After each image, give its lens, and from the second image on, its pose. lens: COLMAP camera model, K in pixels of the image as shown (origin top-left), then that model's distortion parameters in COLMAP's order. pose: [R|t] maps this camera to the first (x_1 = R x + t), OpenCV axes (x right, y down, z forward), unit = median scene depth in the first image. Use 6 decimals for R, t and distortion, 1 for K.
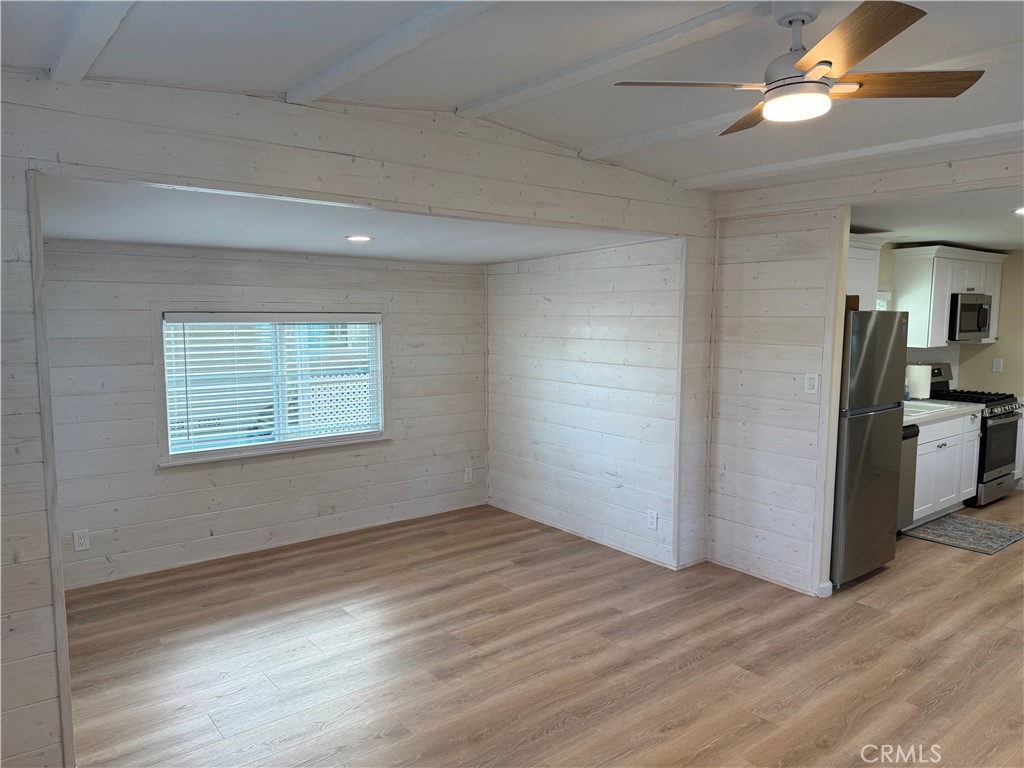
lens RADIAL K [[719.5, 0, 505.0], [0, 719.5, 391.0], [0, 0, 1]] dist [0.074920, -0.088612]
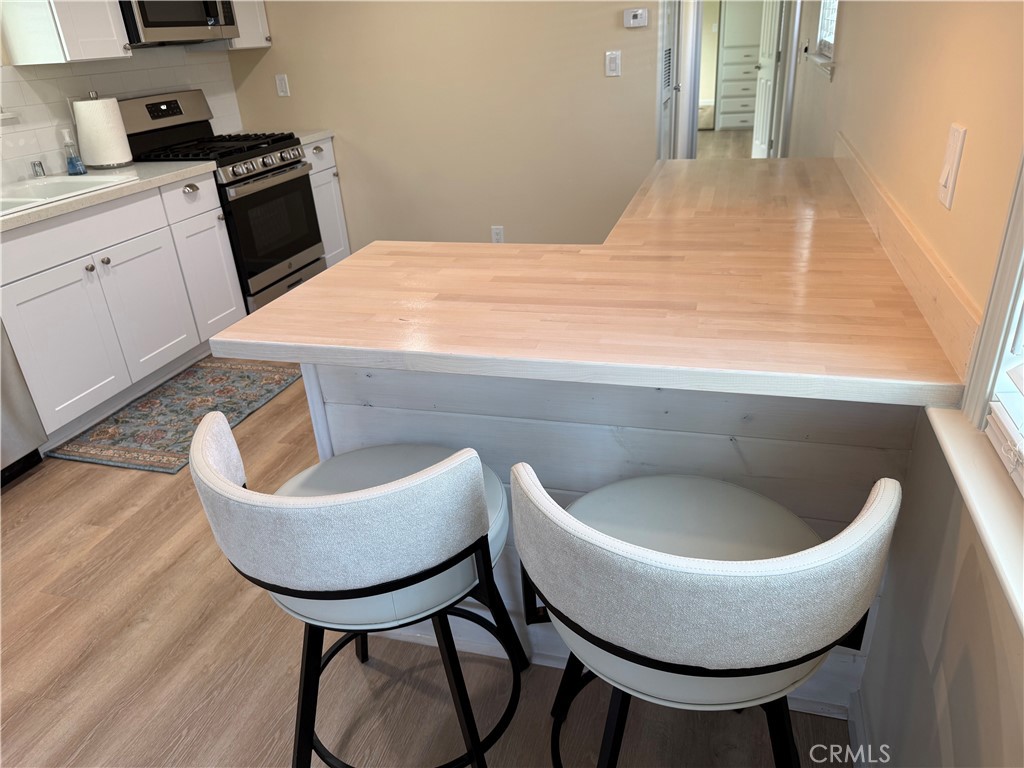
lens RADIAL K [[719.5, 0, 503.9], [0, 719.5, 390.9], [0, 0, 1]] dist [0.074920, -0.088612]
pose [[0.820005, -0.301384, 0.486580, 0.503115], [0.127197, 0.924833, 0.358476, 0.008177], [-0.558044, -0.232061, 0.796703, 0.372220]]
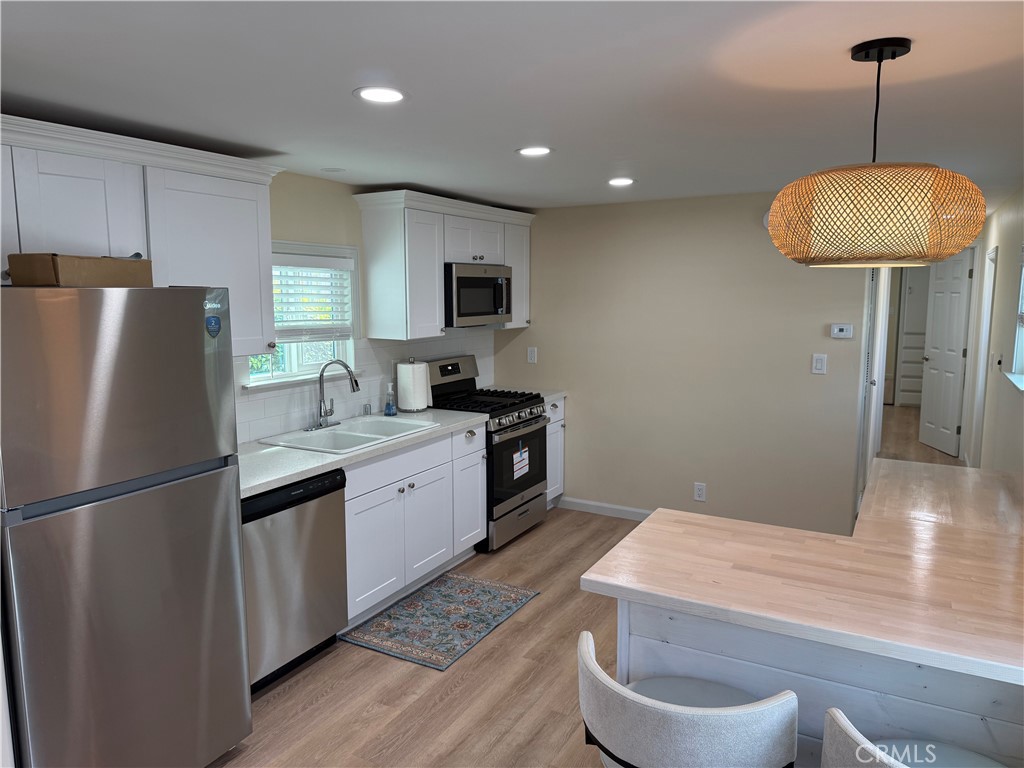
lens RADIAL K [[719.5, 0, 510.6], [0, 719.5, 384.4], [0, 0, 1]] dist [0.074920, -0.088612]
pose [[0.923427, -0.055365, 0.379759, 0.399048], [0.046076, 0.998376, 0.033513, -0.034510], [-0.380998, -0.013449, 0.924478, 0.320390]]
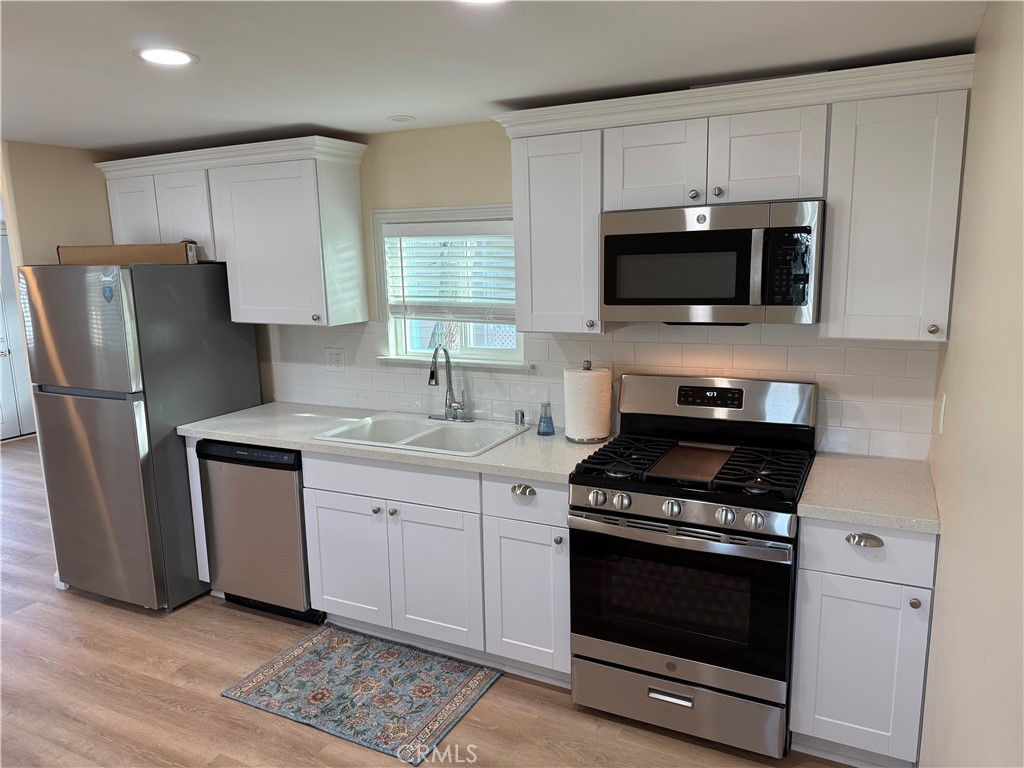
lens RADIAL K [[719.5, 0, 506.6], [0, 719.5, 388.0], [0, 0, 1]] dist [0.074920, -0.088612]
pose [[0.414279, 0.146167, -0.898336, 0.995398], [-0.078779, 0.989075, 0.124601, -0.079866], [0.906734, 0.019151, 0.421268, 0.774723]]
